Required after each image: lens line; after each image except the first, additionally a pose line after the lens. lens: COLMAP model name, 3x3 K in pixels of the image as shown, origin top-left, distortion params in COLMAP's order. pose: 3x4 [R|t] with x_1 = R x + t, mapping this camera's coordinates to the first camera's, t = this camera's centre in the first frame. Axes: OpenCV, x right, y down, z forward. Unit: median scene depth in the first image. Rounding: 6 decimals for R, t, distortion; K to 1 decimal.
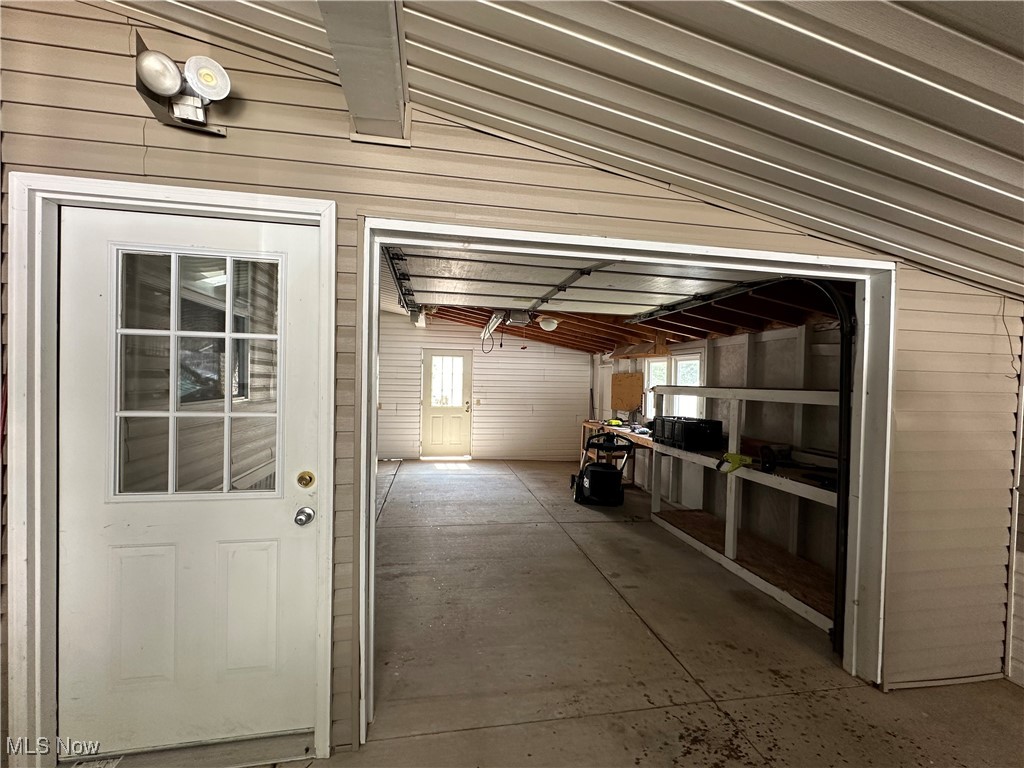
lens RADIAL K [[406.3, 0, 512.0], [0, 406.3, 384.0], [0, 0, 1]] dist [0.000902, 0.000132]
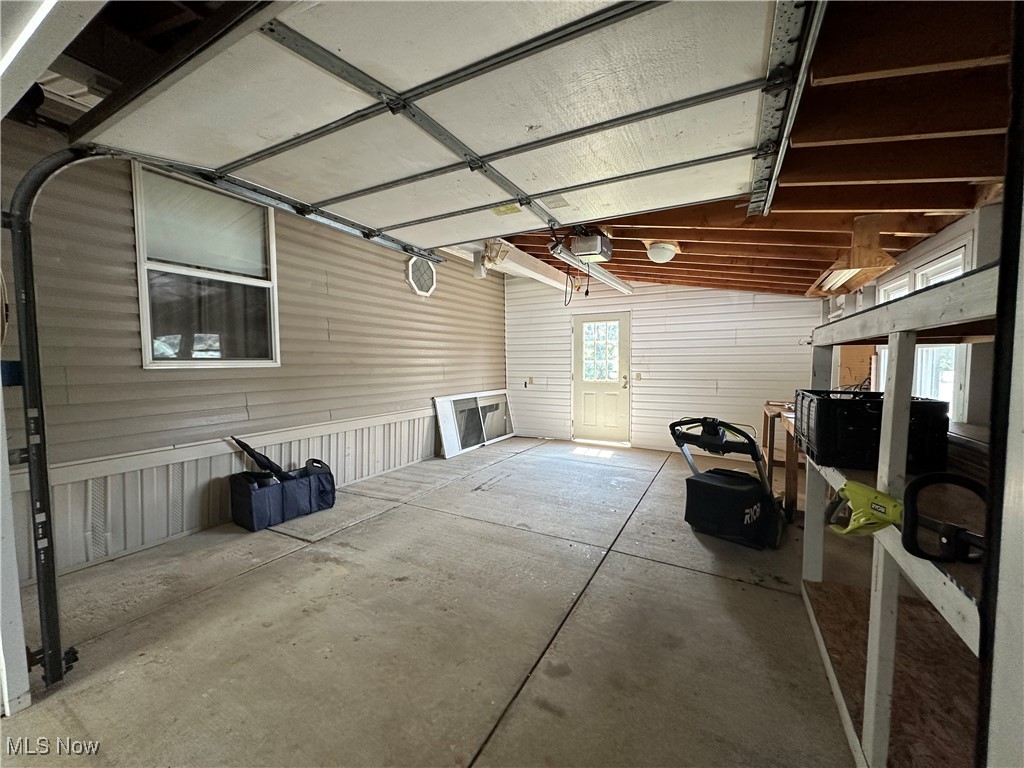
lens RADIAL K [[406.3, 0, 512.0], [0, 406.3, 384.0], [0, 0, 1]] dist [0.000902, 0.000132]
pose [[0.779668, 0.006770, -0.626156, 0.338306], [0.018204, 0.999274, 0.033472, 0.043543], [0.625928, -0.037495, 0.778979, 0.345953]]
